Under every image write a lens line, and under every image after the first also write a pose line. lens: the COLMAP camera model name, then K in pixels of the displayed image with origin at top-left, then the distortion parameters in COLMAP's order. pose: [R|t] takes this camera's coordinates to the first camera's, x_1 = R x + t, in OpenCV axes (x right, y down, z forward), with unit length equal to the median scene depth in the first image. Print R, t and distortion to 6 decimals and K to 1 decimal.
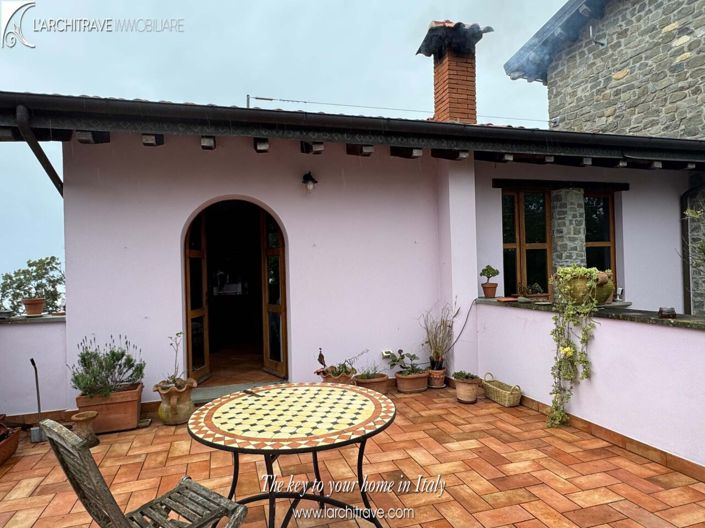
lens RADIAL K [[421.7, 0, 350.7], [0, 421.7, 265.1], [0, 0, 1]] dist [-0.012252, 0.003146]
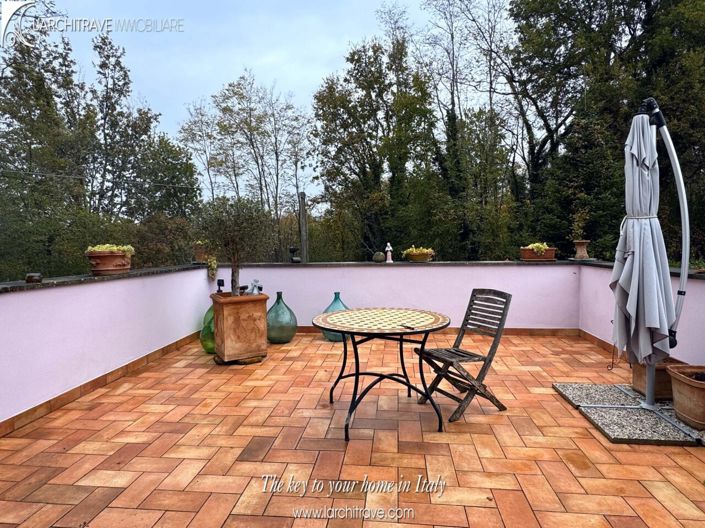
lens RADIAL K [[421.7, 0, 352.6], [0, 421.7, 264.0], [0, 0, 1]] dist [-0.012252, 0.003146]
pose [[-0.919129, 0.013273, 0.393734, -0.439281], [0.026815, 0.999222, 0.028912, 0.068139], [-0.393044, 0.037132, -0.918770, 1.667779]]
